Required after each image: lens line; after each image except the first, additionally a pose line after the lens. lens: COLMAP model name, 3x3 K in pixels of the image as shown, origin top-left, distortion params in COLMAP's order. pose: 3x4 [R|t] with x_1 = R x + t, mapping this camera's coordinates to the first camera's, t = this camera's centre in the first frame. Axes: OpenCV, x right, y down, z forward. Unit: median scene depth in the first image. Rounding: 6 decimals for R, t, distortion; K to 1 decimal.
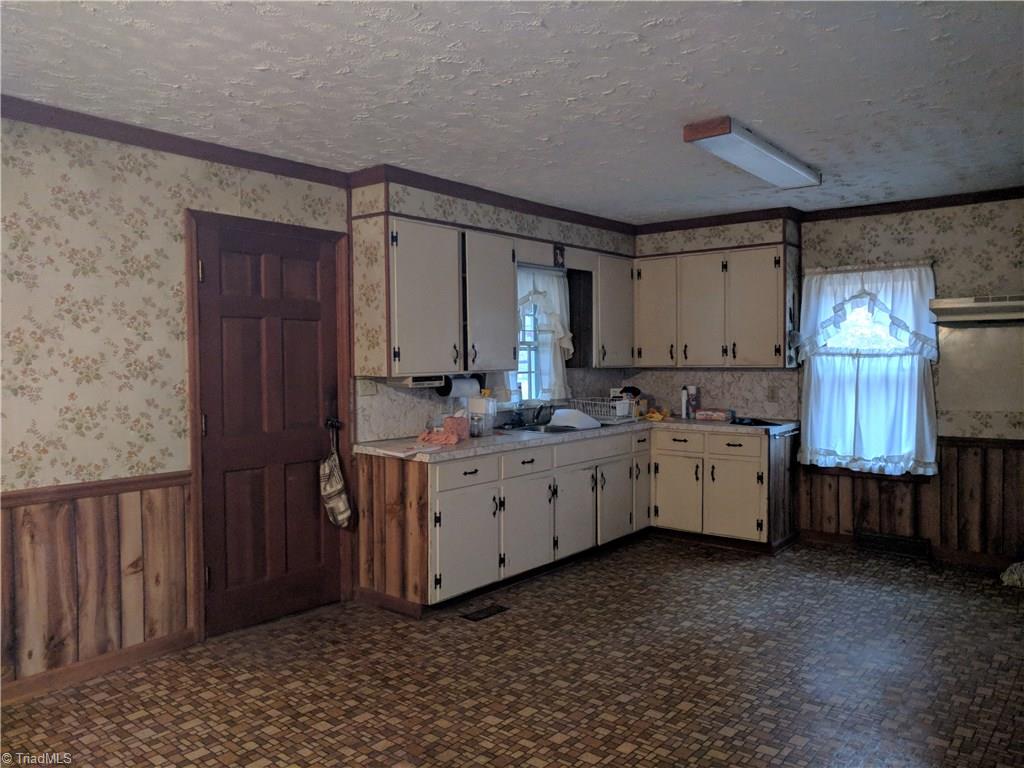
lens RADIAL K [[777.1, 0, 516.3], [0, 777.1, 391.4], [0, 0, 1]] dist [-0.010690, 0.033203]
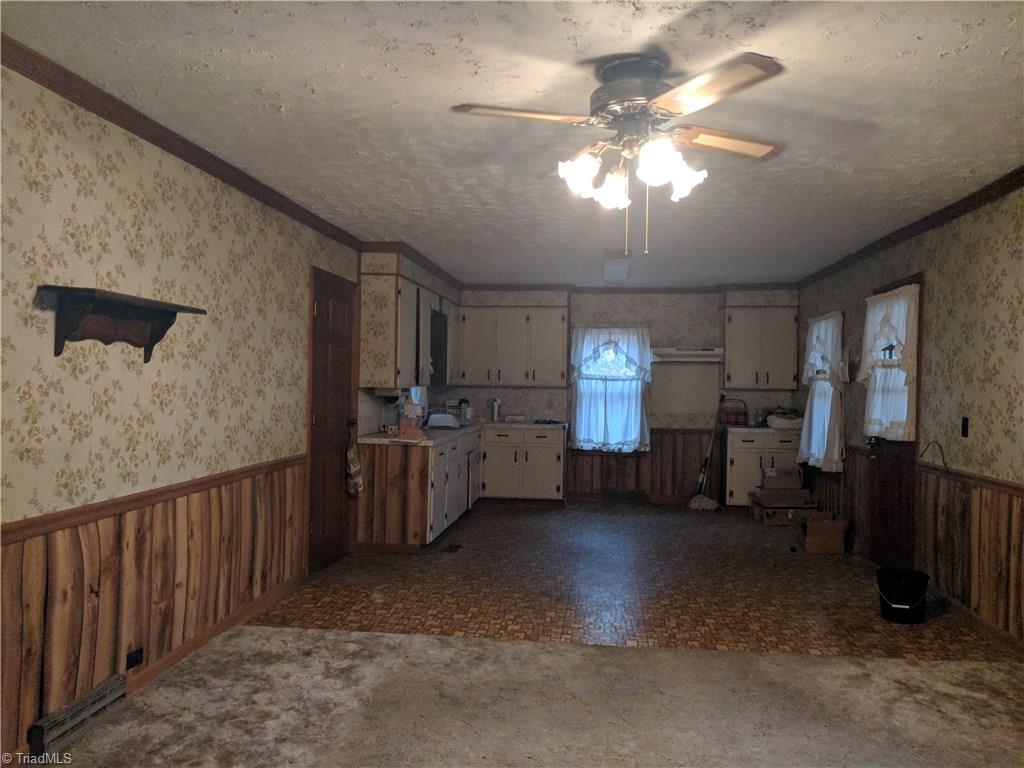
lens RADIAL K [[772.6, 0, 518.5], [0, 772.6, 386.8], [0, 0, 1]] dist [-0.003227, 0.027943]
pose [[0.840513, 0.013758, 0.541617, -0.612594], [0.006204, 0.999368, -0.035012, 0.025093], [-0.541756, 0.032788, 0.839896, -0.261144]]
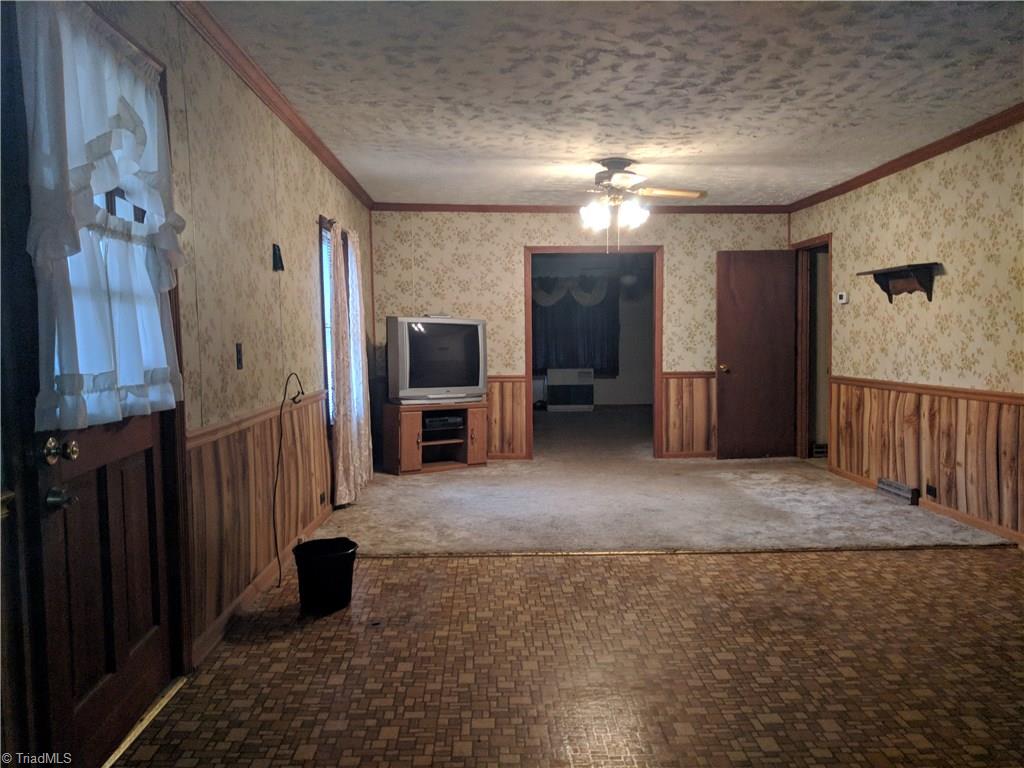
lens RADIAL K [[772.6, 0, 518.5], [0, 772.6, 386.8], [0, 0, 1]] dist [-0.003227, 0.027943]
pose [[-0.746448, 0.053723, -0.663271, 0.528444], [-0.017494, 0.994807, 0.100264, -0.000466], [0.665213, 0.086445, -0.741632, 0.831328]]
